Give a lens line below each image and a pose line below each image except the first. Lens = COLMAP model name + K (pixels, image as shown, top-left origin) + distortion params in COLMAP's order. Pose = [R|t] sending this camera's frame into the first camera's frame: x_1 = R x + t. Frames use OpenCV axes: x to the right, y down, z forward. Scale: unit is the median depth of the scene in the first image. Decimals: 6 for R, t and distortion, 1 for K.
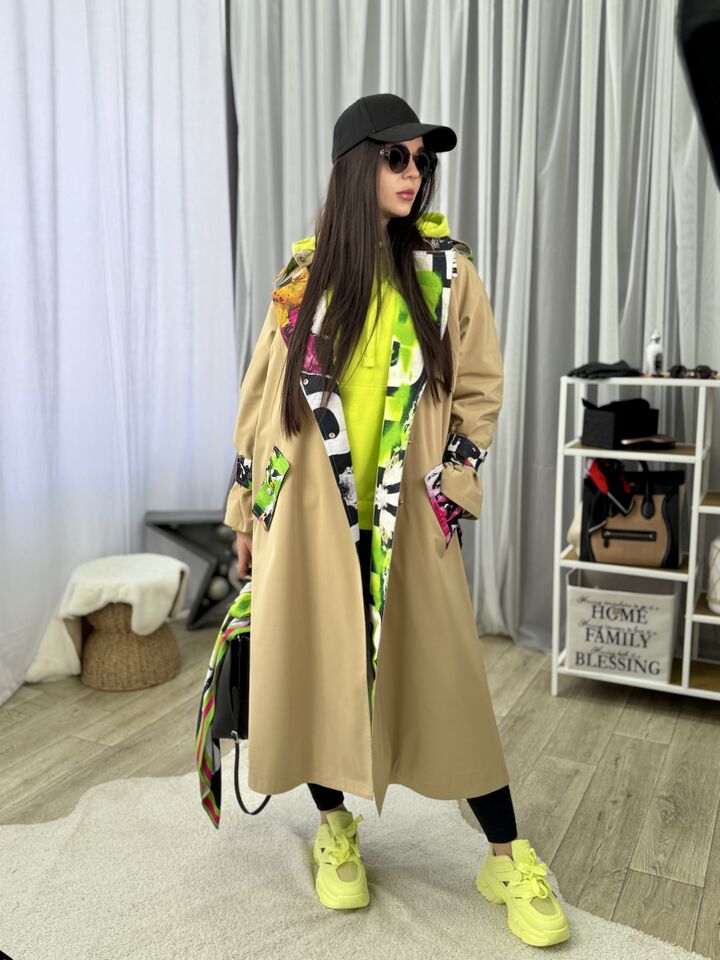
lens RADIAL K [[938.7, 0, 367.5], [0, 938.7, 483.4], [0, 0, 1]] dist [0.047976, 0.000000]
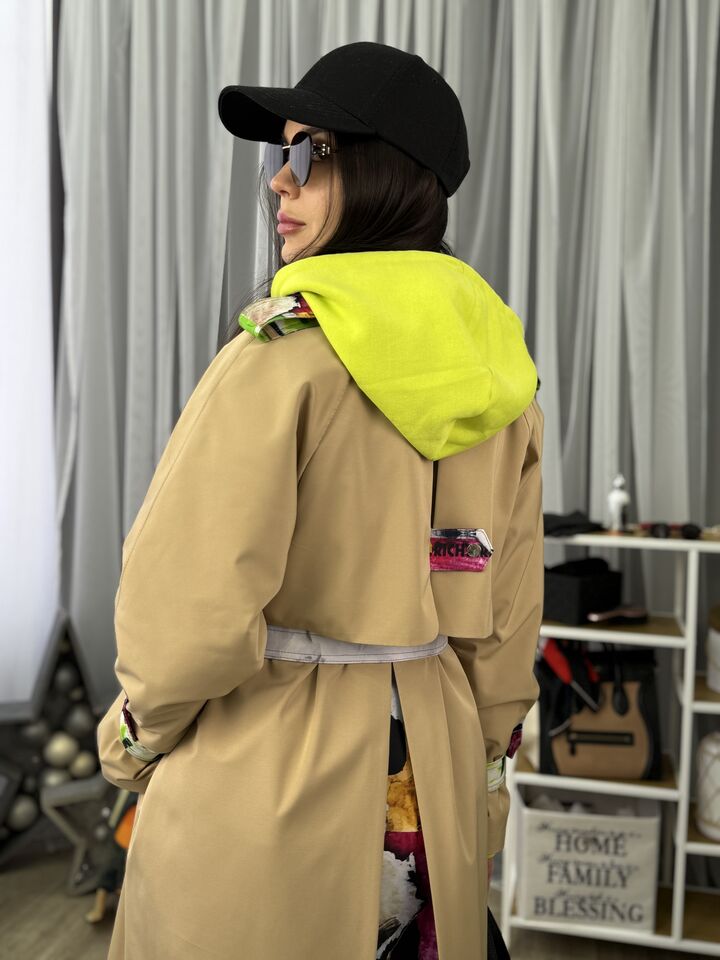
lens RADIAL K [[938.7, 0, 381.7], [0, 938.7, 477.1], [0, 0, 1]] dist [0.047976, 0.000000]
pose [[0.973811, 0.005703, 0.227288, -0.073323], [0.017572, 0.994808, -0.100246, -0.082787], [-0.226680, 0.101614, 0.968654, 0.267380]]
